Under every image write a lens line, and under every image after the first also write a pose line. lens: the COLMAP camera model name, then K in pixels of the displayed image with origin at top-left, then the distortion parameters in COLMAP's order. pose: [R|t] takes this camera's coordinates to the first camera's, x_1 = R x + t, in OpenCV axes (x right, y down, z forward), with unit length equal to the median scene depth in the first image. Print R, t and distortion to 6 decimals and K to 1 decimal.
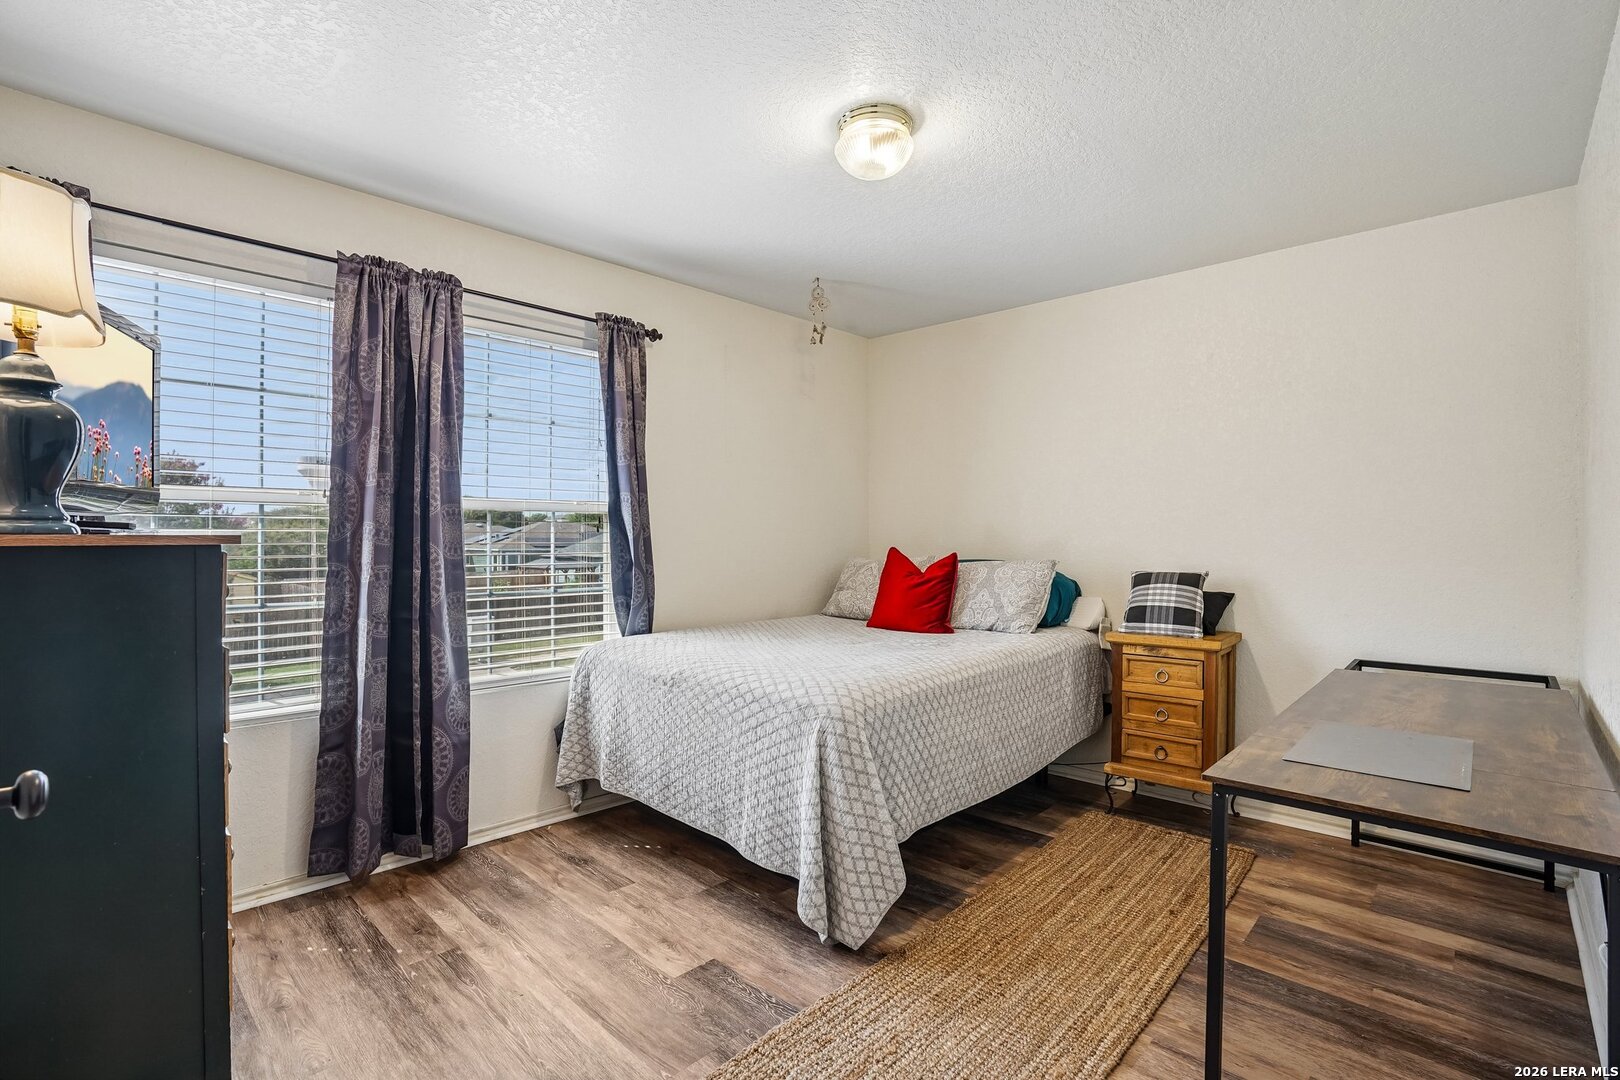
lens RADIAL K [[739.5, 0, 813.7], [0, 739.5, 530.1], [0, 0, 1]] dist [-0.025349, 0.000406]
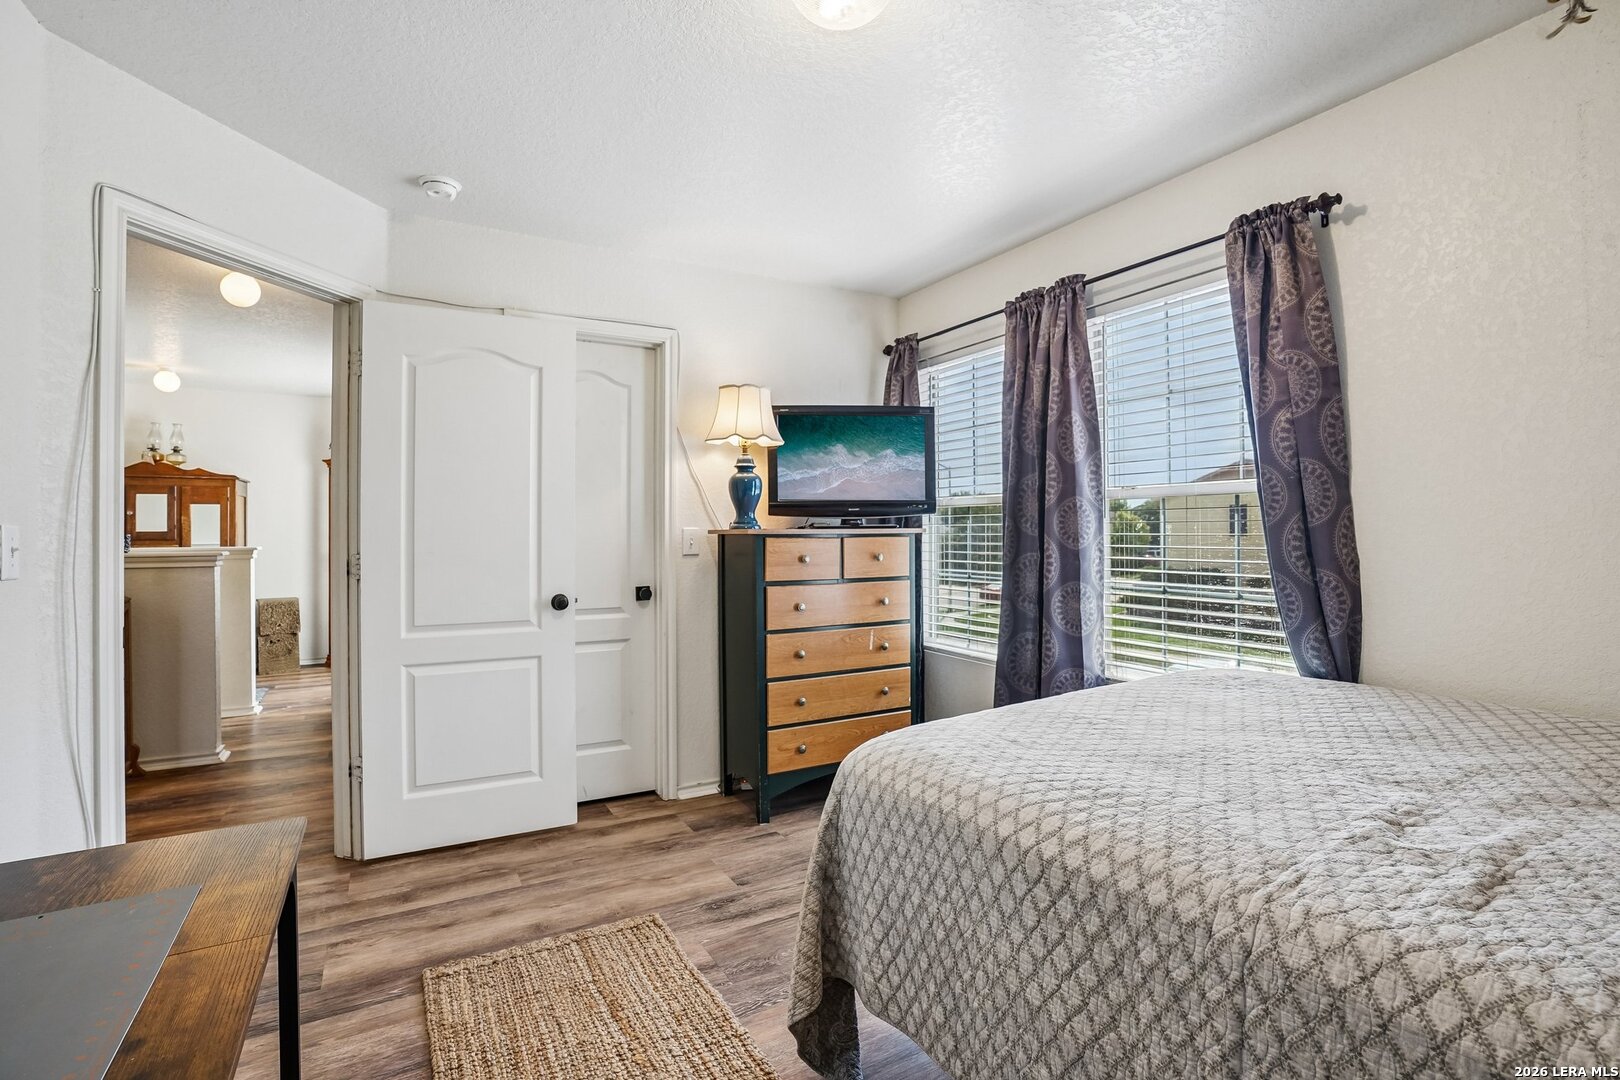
lens RADIAL K [[739.5, 0, 813.7], [0, 739.5, 530.1], [0, 0, 1]] dist [-0.025349, 0.000406]
pose [[-0.251933, 0.004406, -0.967735, 0.538279], [0.019525, 0.999809, -0.000531, 0.004129], [0.967548, -0.019029, -0.251971, 0.807691]]
